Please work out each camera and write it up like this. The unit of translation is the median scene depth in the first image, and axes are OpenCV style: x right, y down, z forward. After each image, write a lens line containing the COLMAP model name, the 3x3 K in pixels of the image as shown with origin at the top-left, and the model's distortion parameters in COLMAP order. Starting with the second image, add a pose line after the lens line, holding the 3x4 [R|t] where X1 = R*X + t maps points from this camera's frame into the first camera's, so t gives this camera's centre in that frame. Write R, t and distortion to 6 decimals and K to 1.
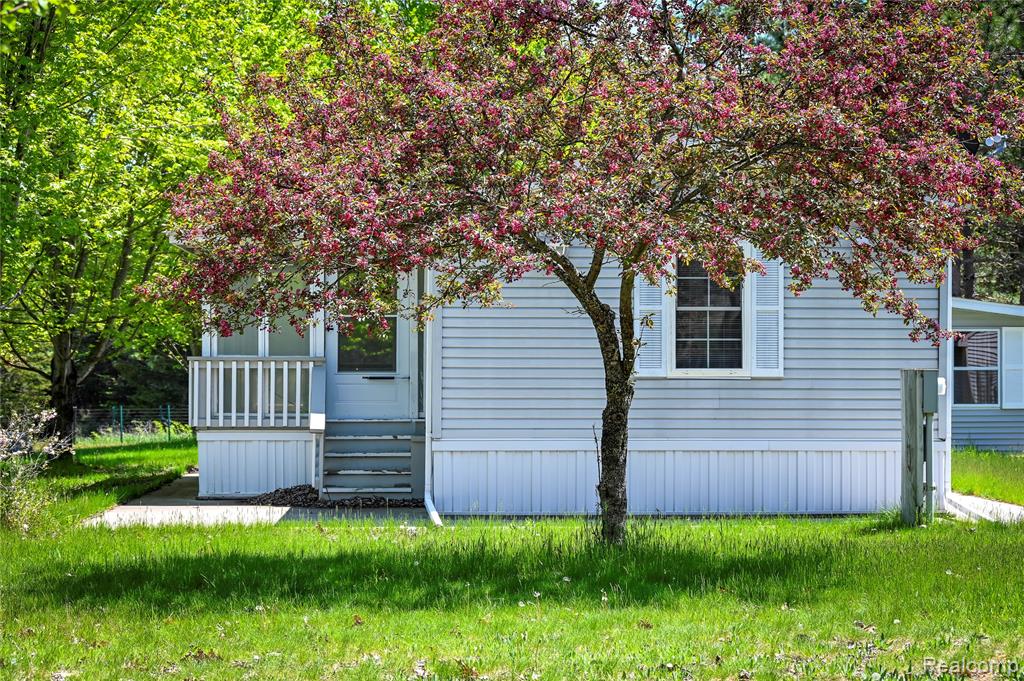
lens RADIAL K [[2222.1, 0, 511.8], [0, 2222.1, 341.7], [0, 0, 1]] dist [0.108420, 0.000000]
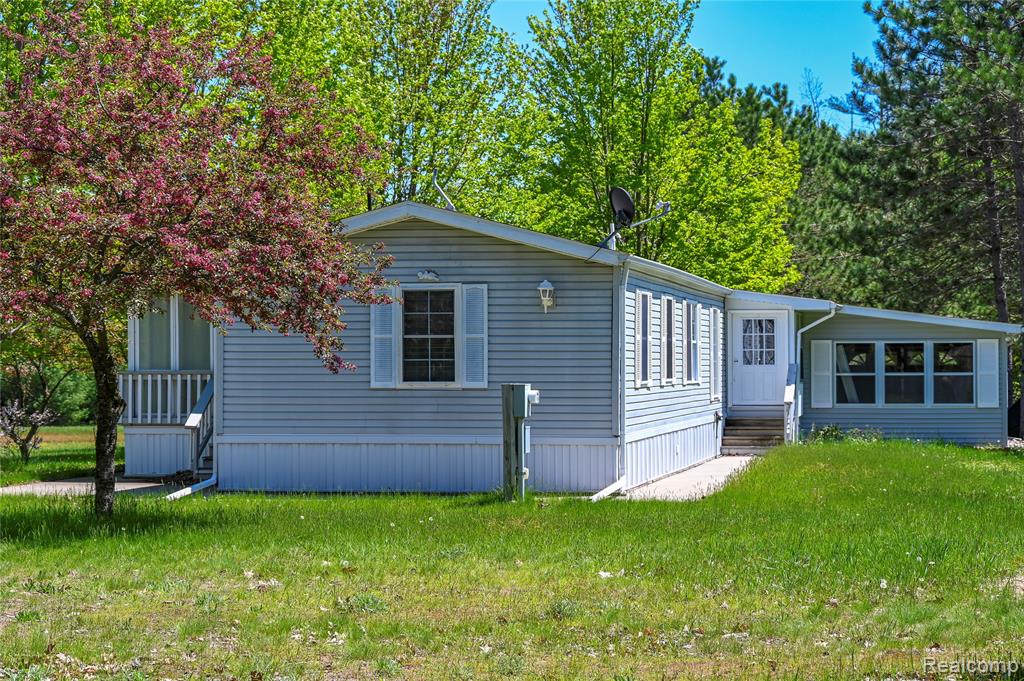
lens RADIAL K [[1894.5, 0, 511.0], [0, 1894.5, 341.9], [0, 0, 1]] dist [0.003960, 0.000000]
pose [[0.991744, -0.002514, -0.128211, 0.280613], [0.002236, 0.999995, -0.002313, -0.008955], [0.128216, 0.002007, 0.991744, -0.112804]]
